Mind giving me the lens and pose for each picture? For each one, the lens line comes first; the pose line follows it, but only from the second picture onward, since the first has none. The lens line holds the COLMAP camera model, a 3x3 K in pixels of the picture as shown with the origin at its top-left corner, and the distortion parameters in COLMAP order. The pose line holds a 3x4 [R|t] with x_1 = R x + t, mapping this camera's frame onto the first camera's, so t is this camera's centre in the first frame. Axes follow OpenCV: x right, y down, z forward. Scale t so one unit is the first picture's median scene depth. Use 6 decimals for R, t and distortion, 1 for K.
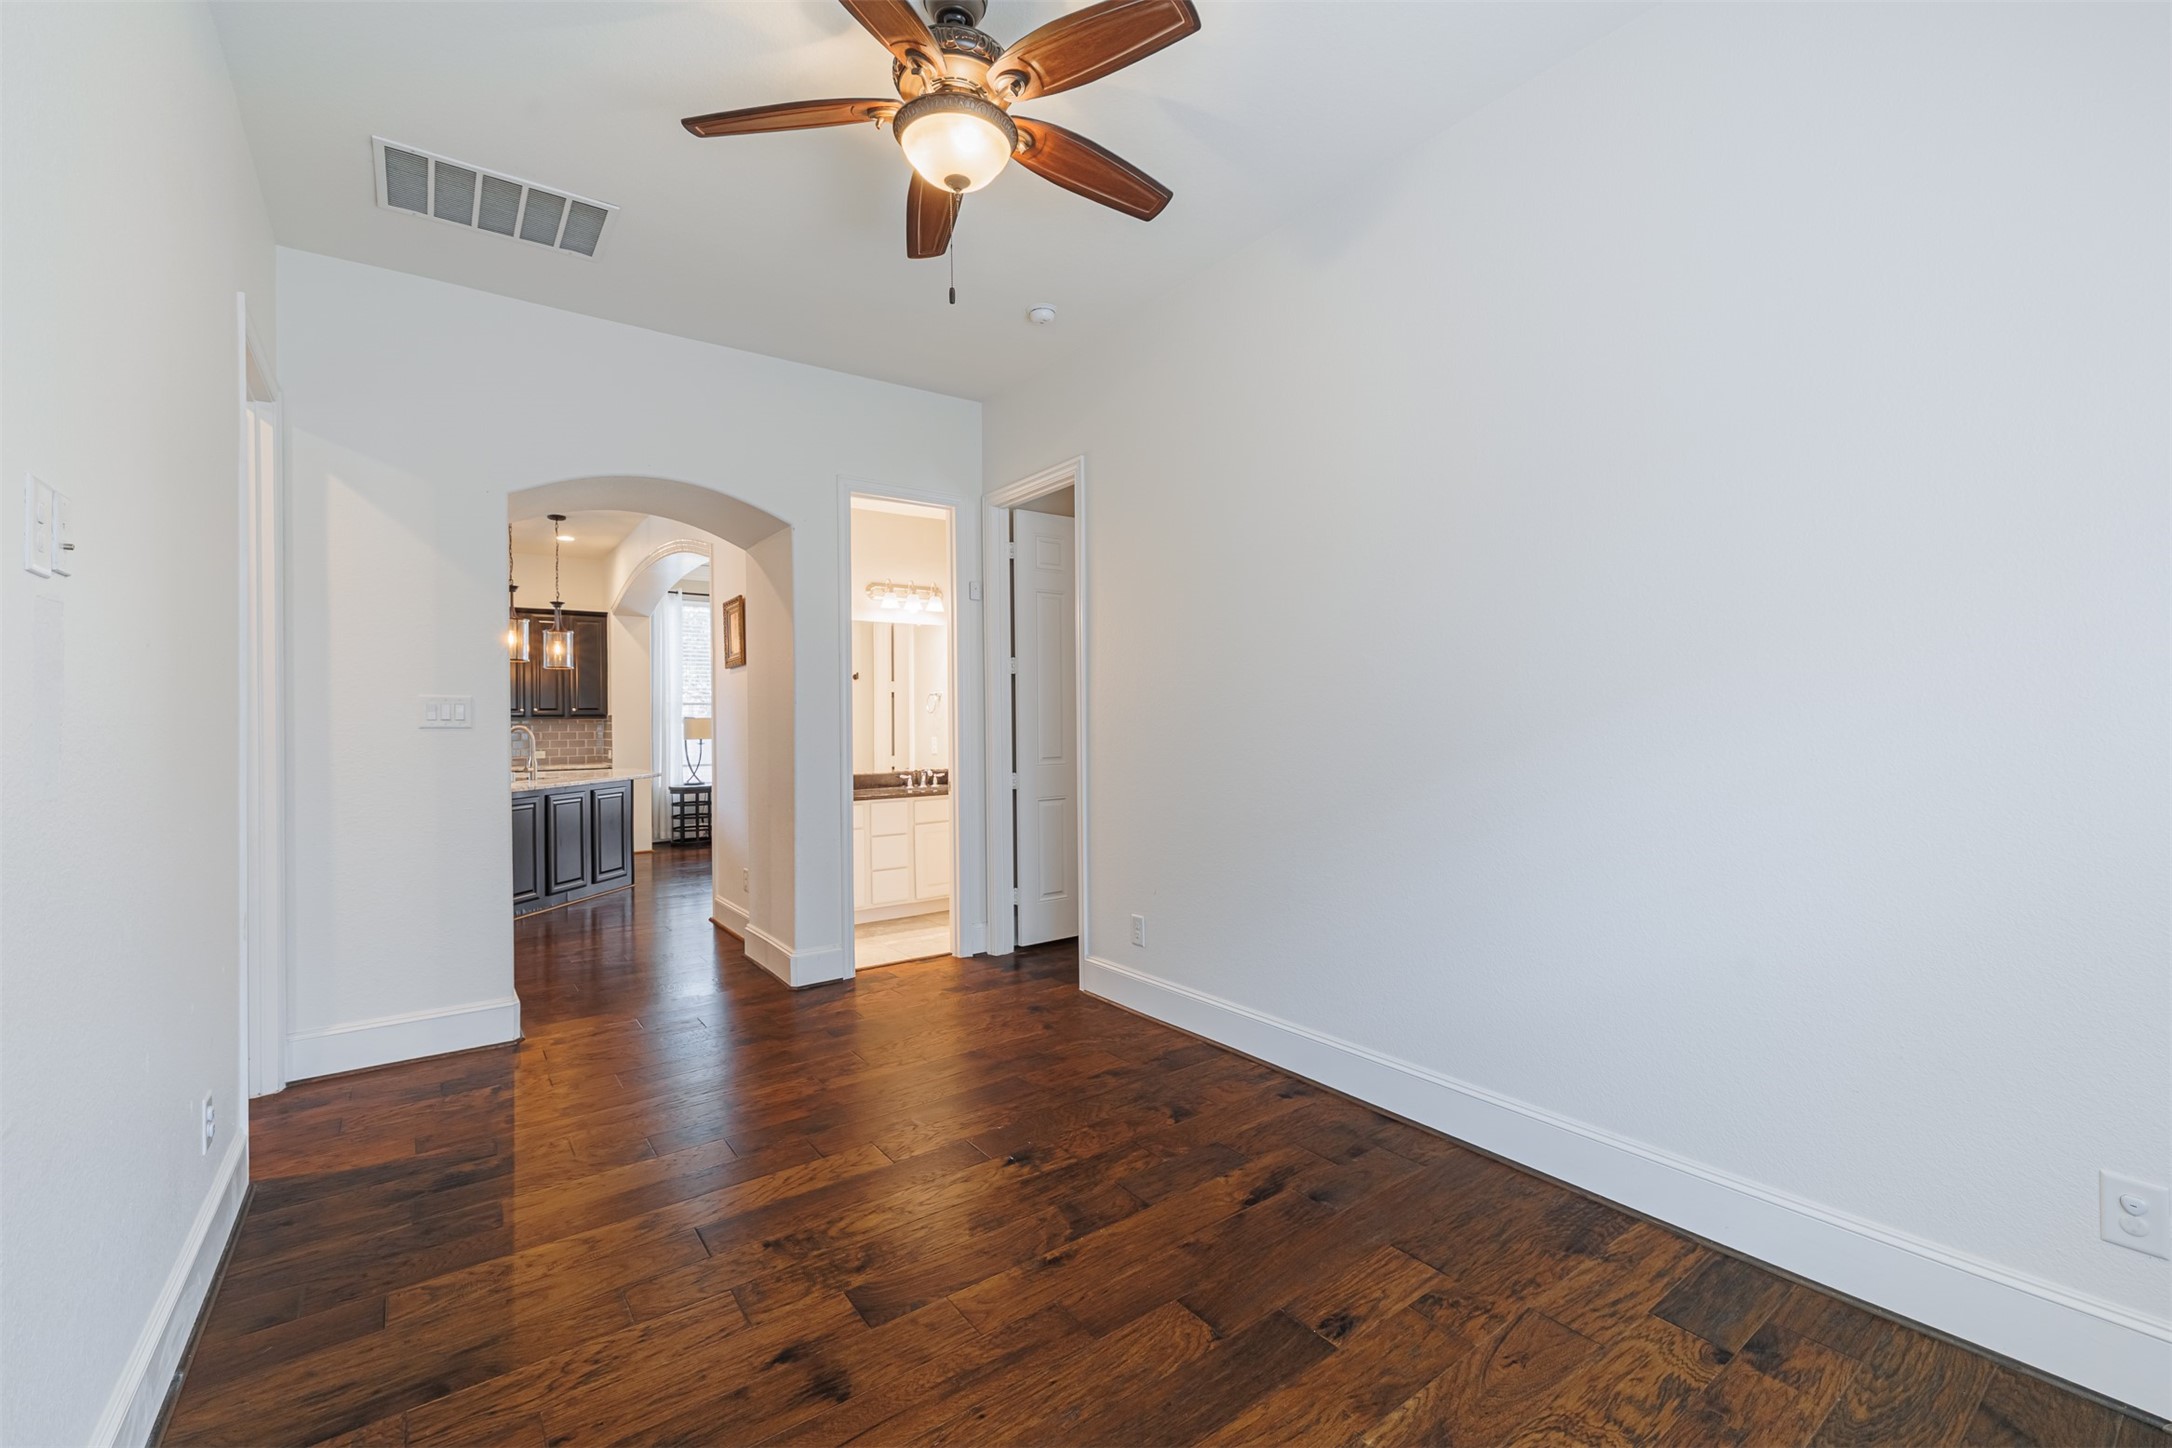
lens RADIAL K [[907.3, 0, 1086.8], [0, 907.3, 718.0], [0, 0, 1]] dist [-0.000341, -0.000179]
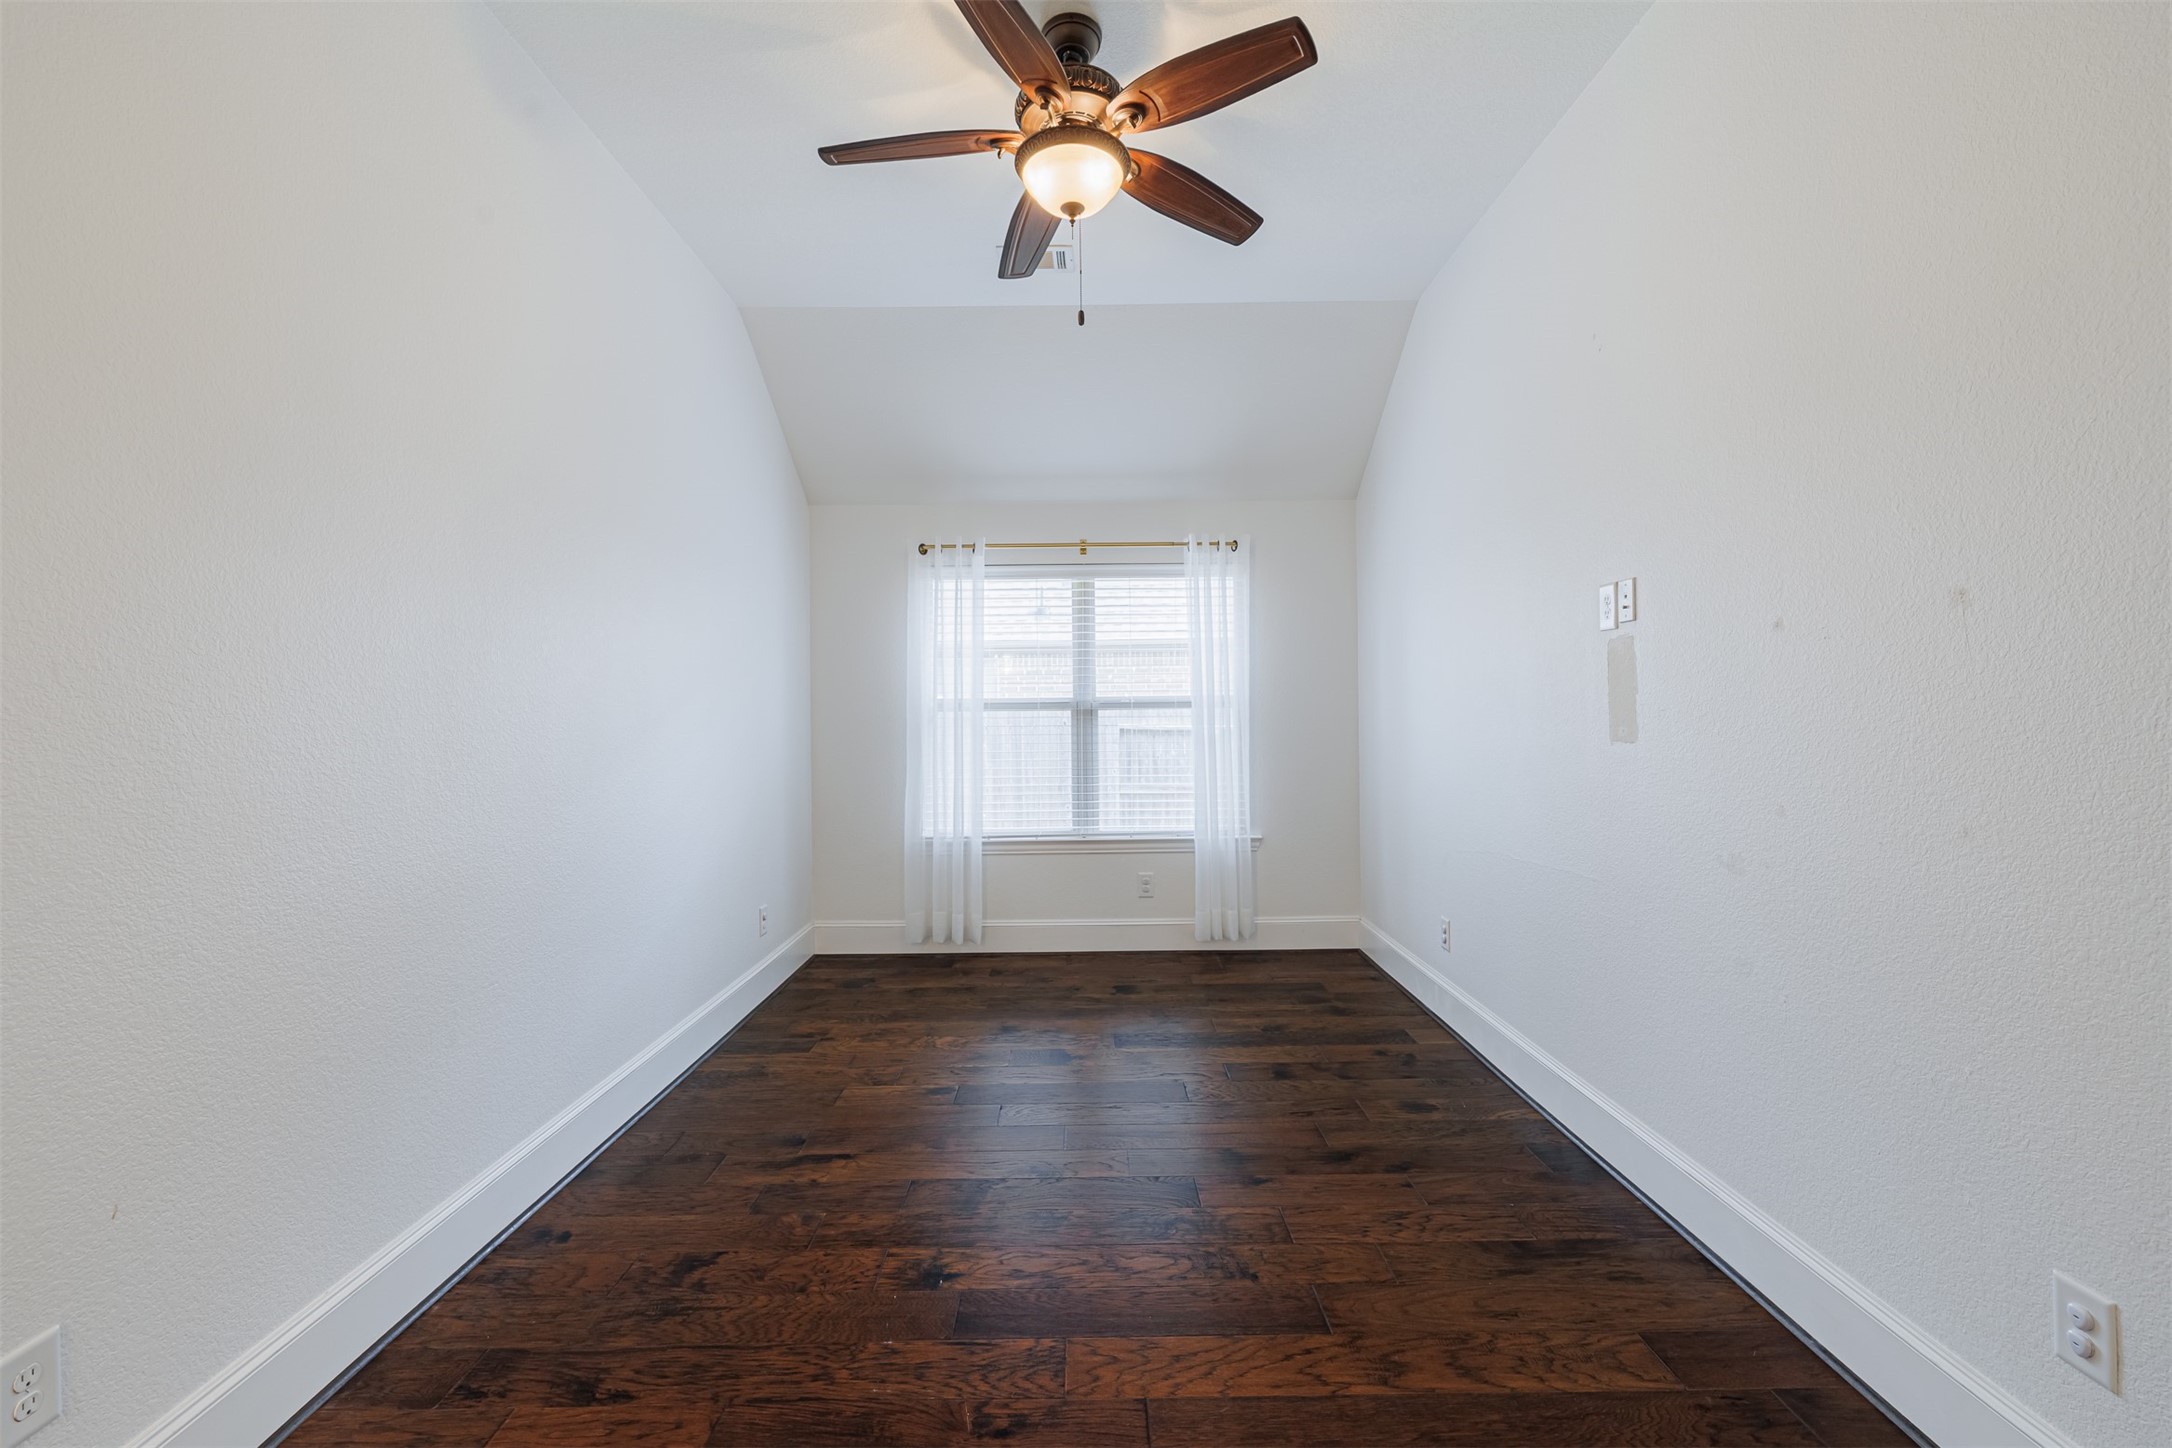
lens RADIAL K [[907.3, 0, 1093.3], [0, 907.3, 724.8], [0, 0, 1]] dist [-0.000341, -0.000179]
pose [[-0.815038, 0.015484, 0.579200, -0.749507], [0.019668, 0.999806, 0.000948, 0.017456], [-0.579073, 0.012164, -0.815185, 1.809998]]
